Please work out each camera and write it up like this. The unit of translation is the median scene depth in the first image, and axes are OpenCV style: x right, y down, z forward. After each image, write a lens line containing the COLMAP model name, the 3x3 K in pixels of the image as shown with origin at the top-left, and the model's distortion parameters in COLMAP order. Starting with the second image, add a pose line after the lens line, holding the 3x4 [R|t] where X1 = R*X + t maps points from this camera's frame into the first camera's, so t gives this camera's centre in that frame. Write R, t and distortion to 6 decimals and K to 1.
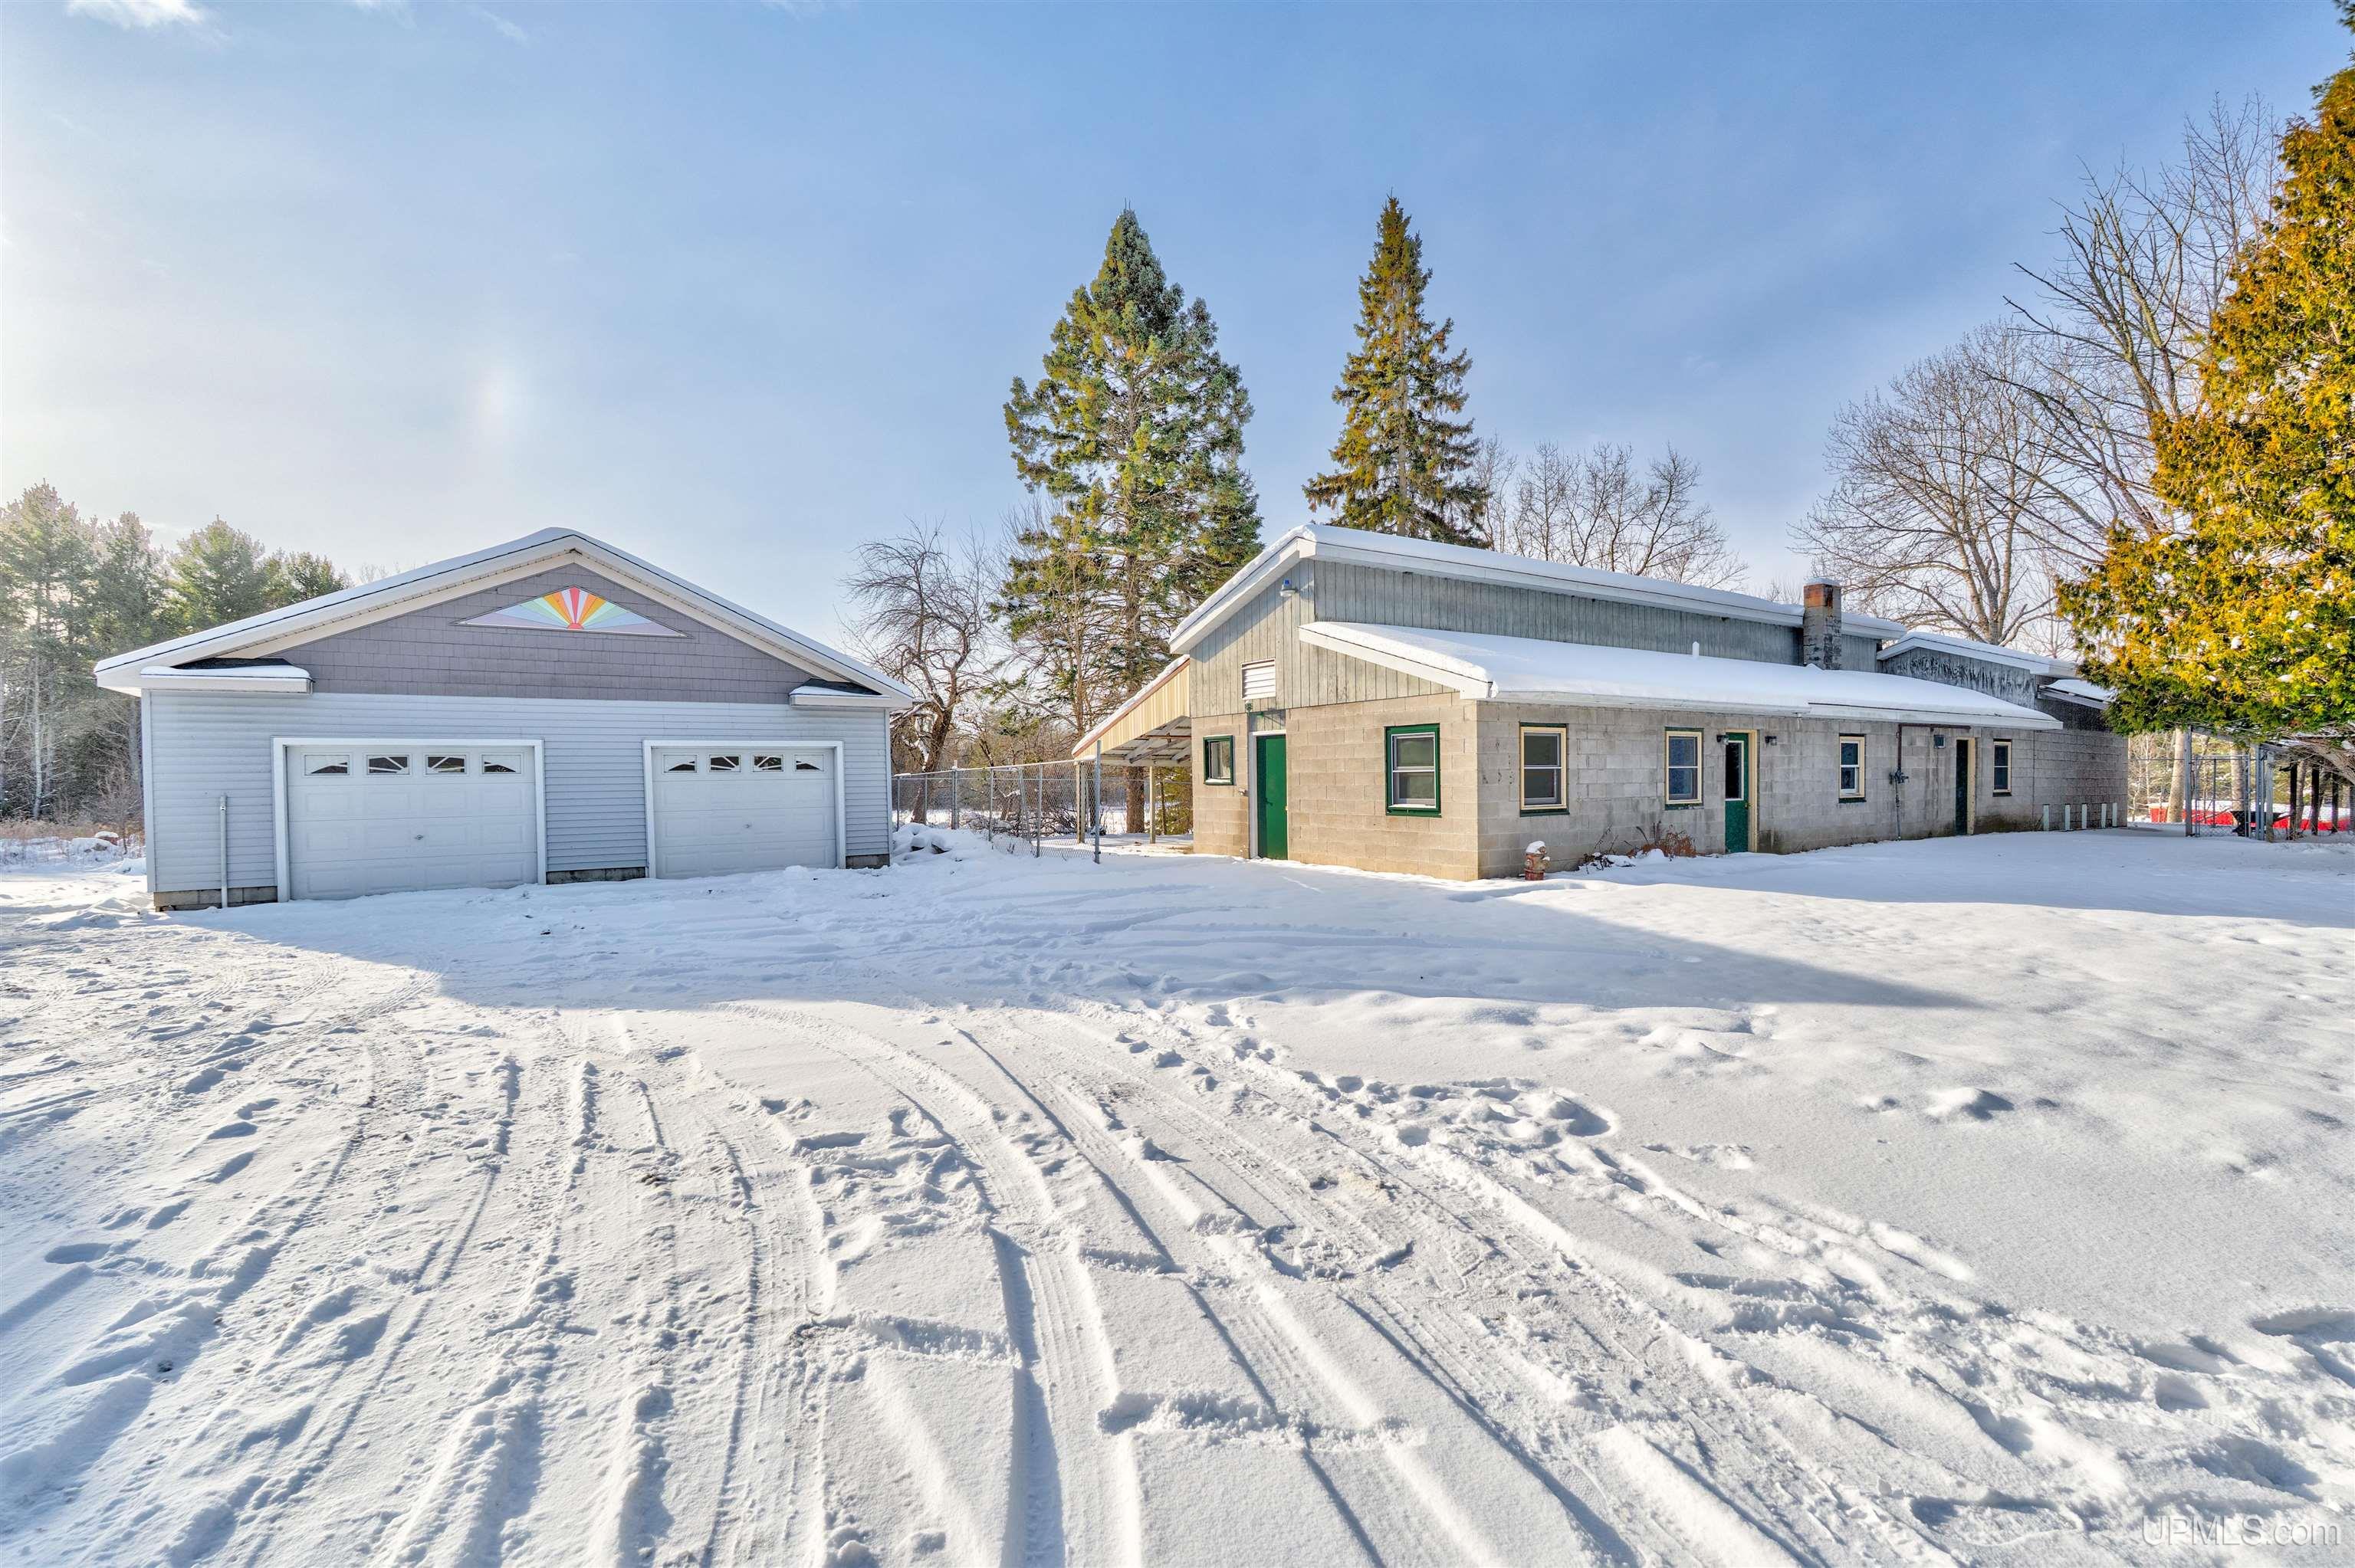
lens RADIAL K [[1042.5, 0, 1174.7], [0, 1042.5, 784.6], [0, 0, 1]] dist [0.001792, 0.000768]
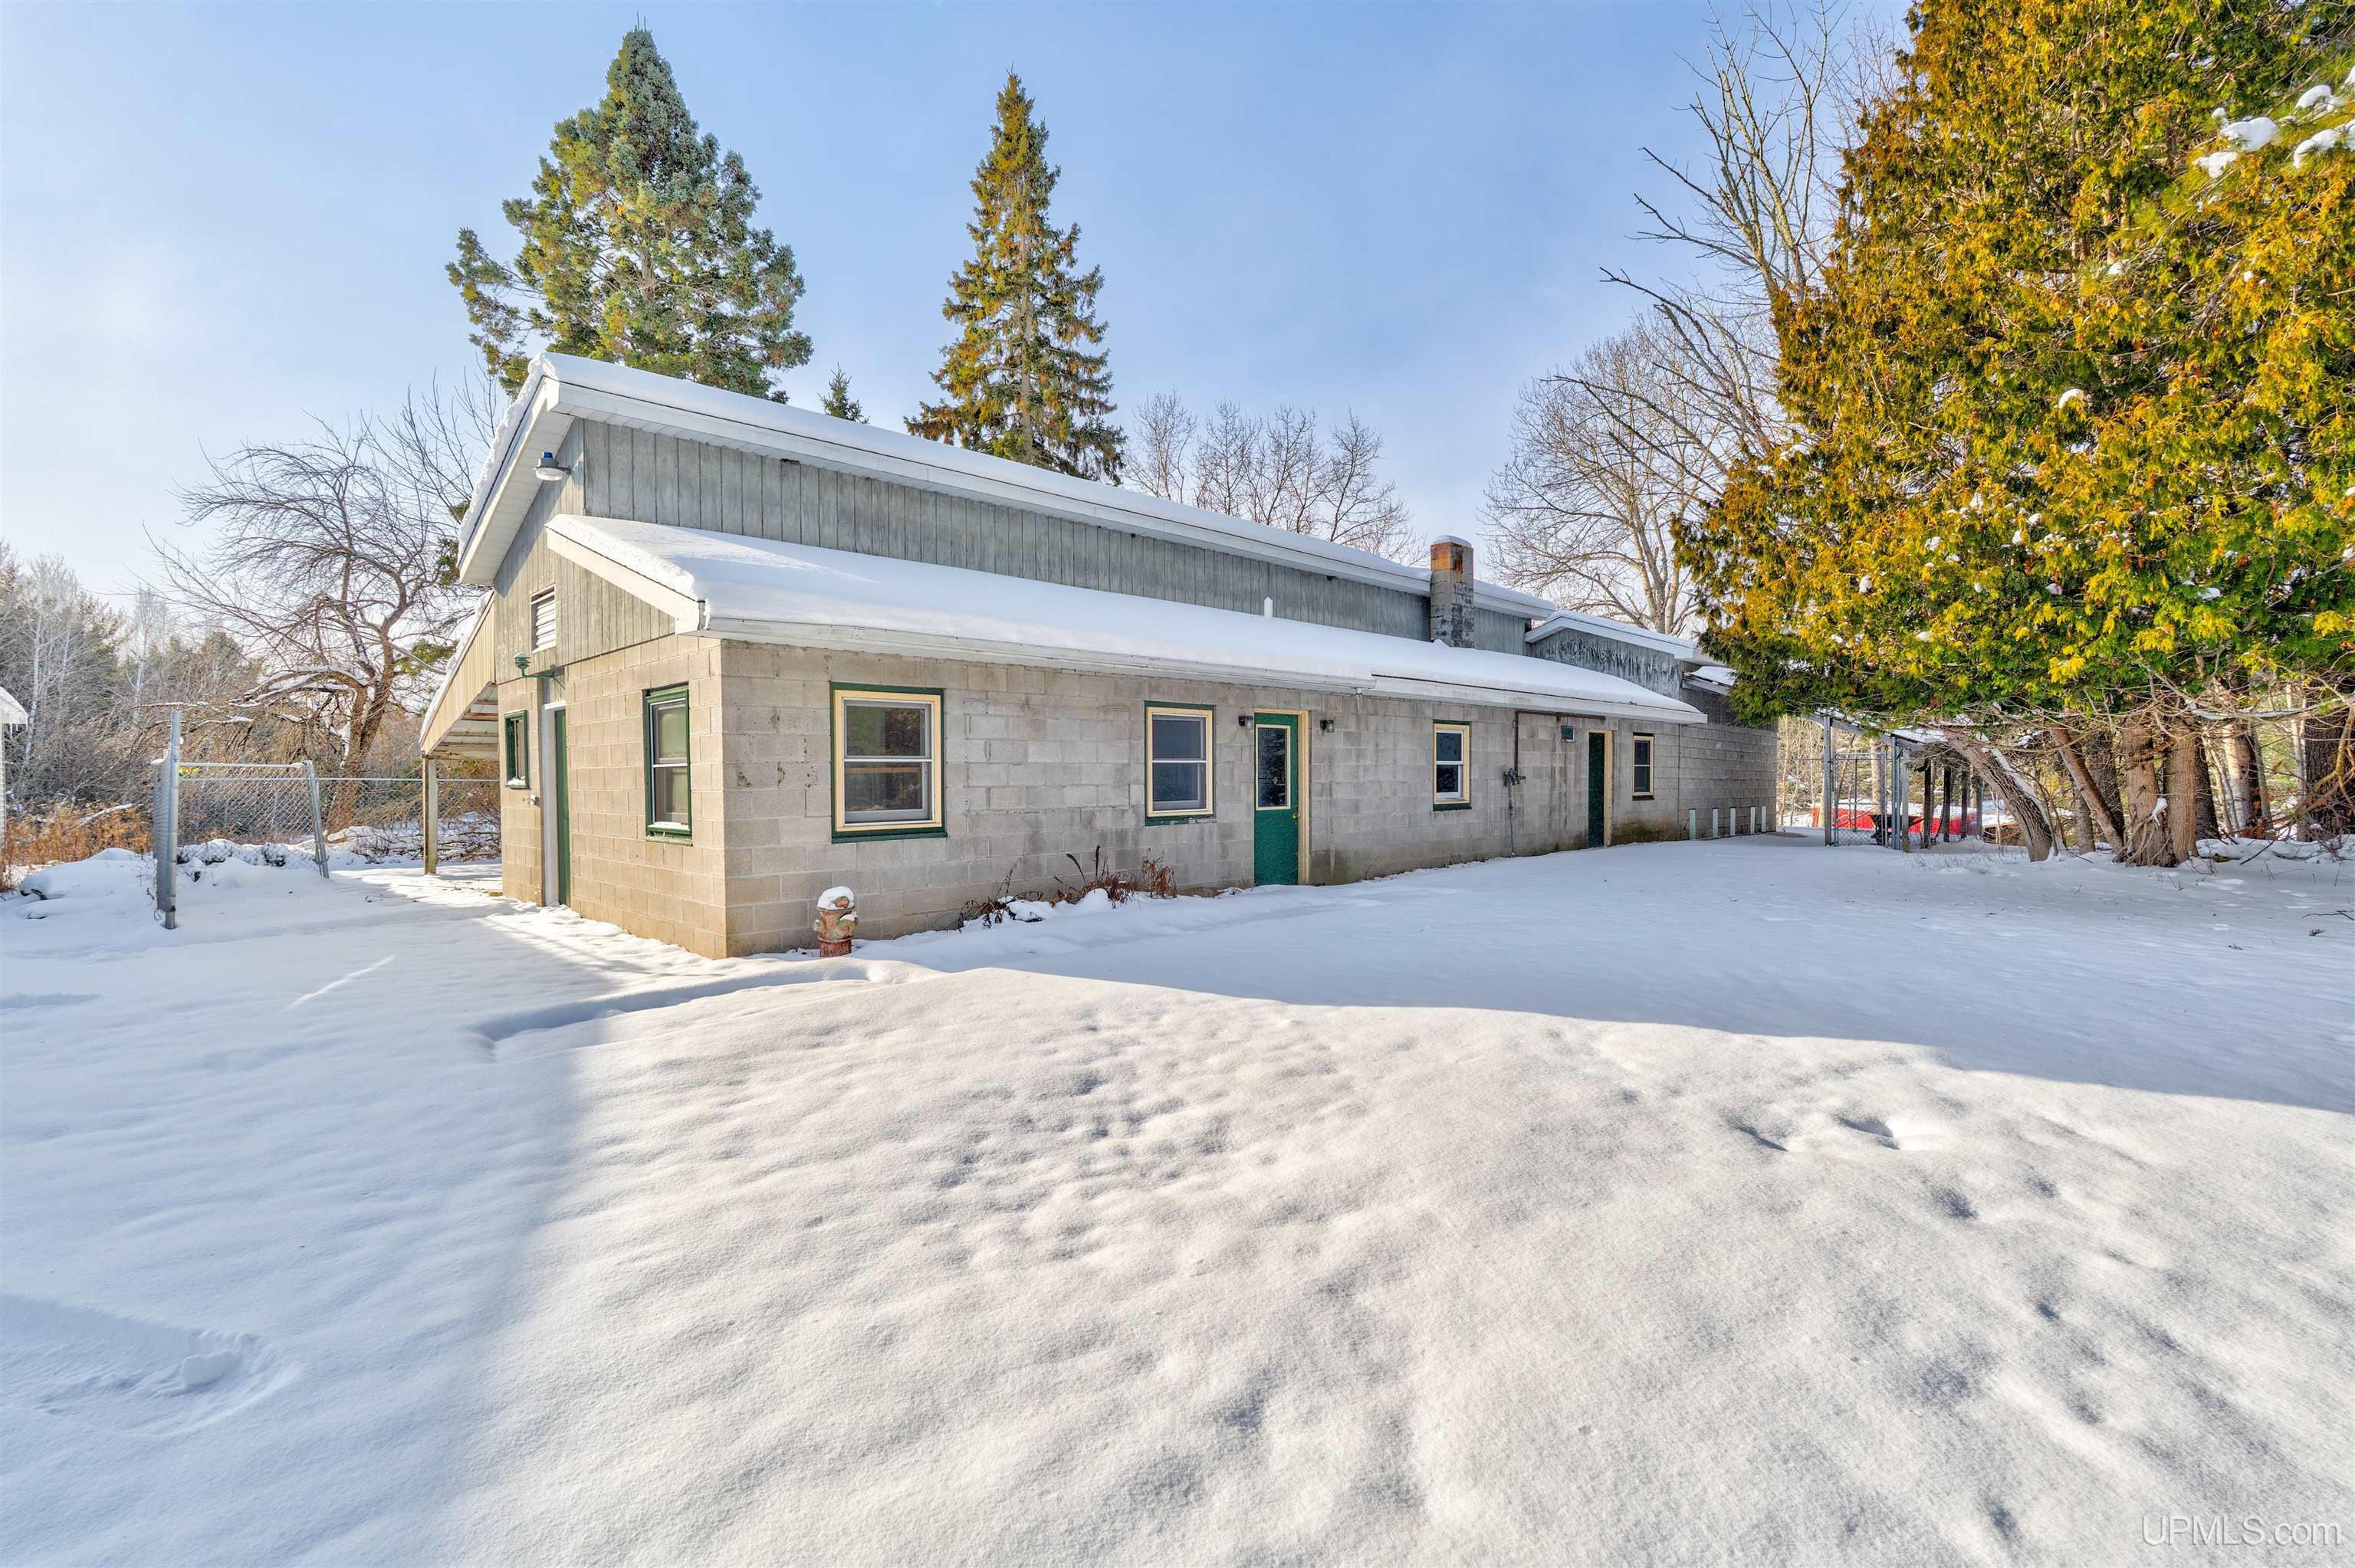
lens RADIAL K [[1042.5, 0, 1181.6], [0, 1042.5, 785.7], [0, 0, 1]] dist [0.001792, 0.000768]
pose [[0.979610, -0.000652, 0.200906, 0.295309], [0.000631, 1.000000, 0.000172, -0.001127], [-0.200906, -0.000042, 0.979611, 0.282158]]
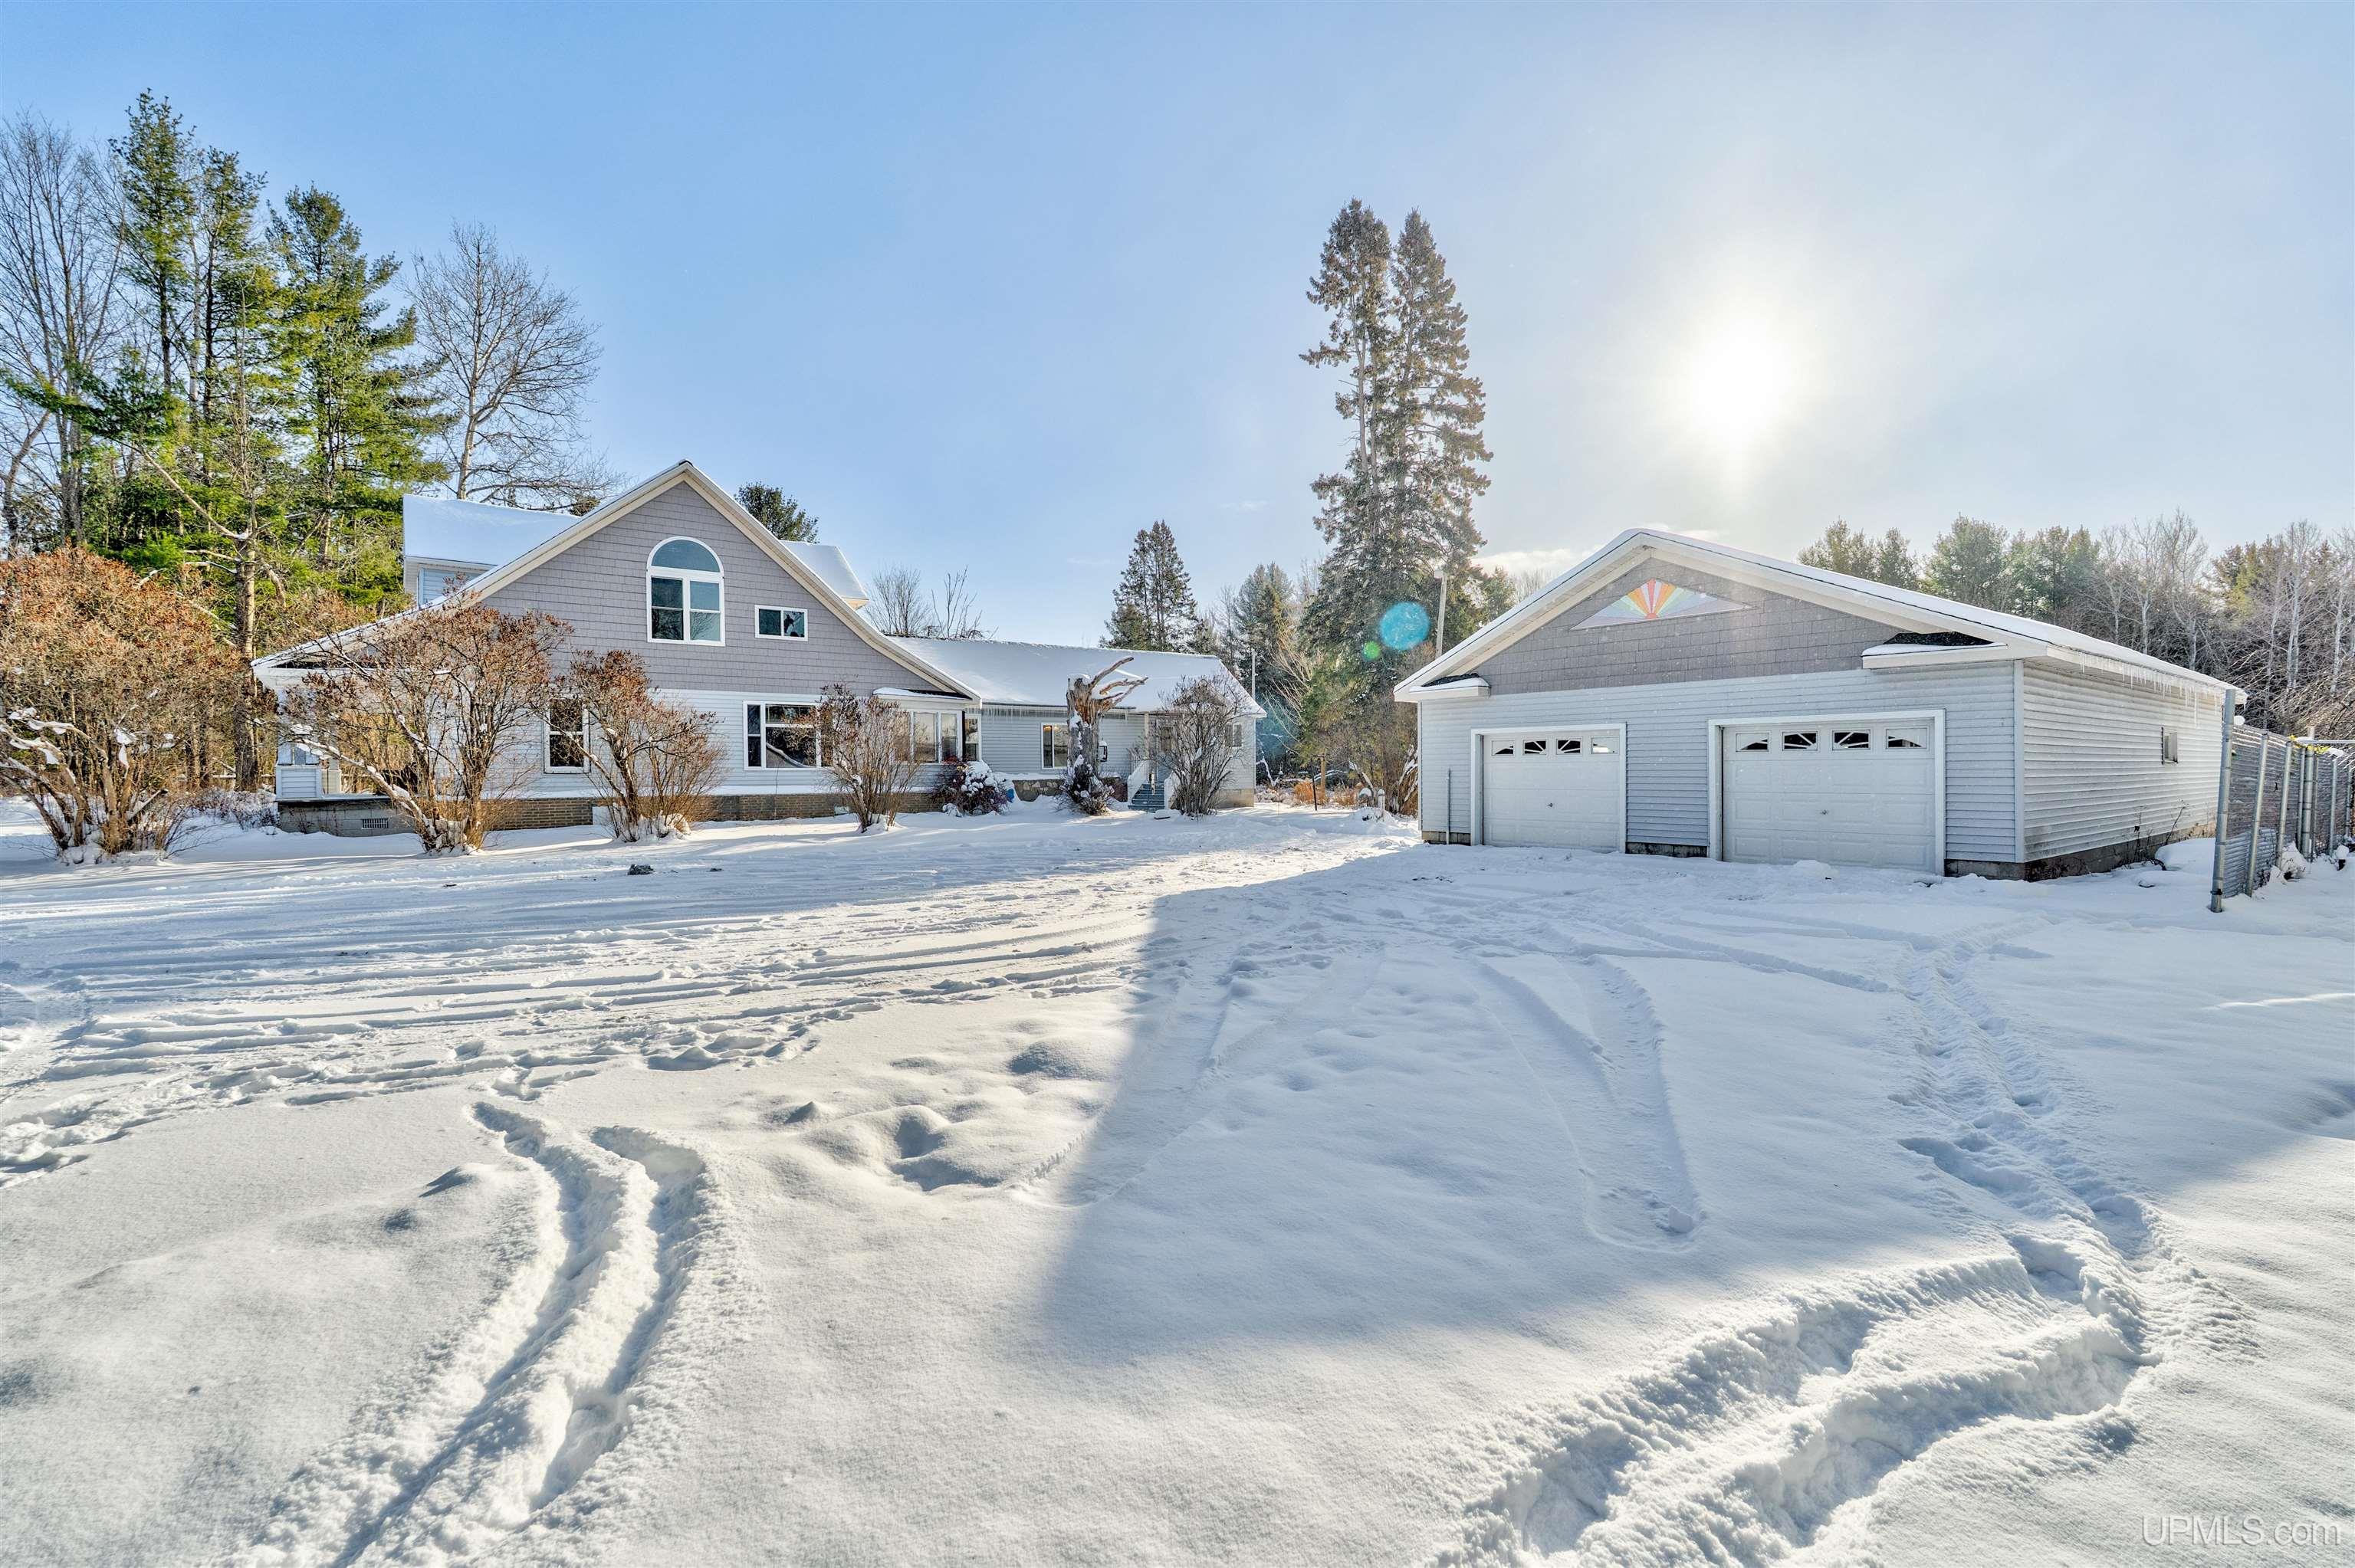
lens RADIAL K [[1042.5, 0, 1166.7], [0, 1042.5, 768.7], [0, 0, 1]] dist [0.001792, 0.000768]
pose [[0.078254, 0.010423, -0.996879, 0.390097], [-0.002955, 0.999943, 0.010223, -0.003969], [0.996929, 0.002146, 0.078280, 0.360301]]
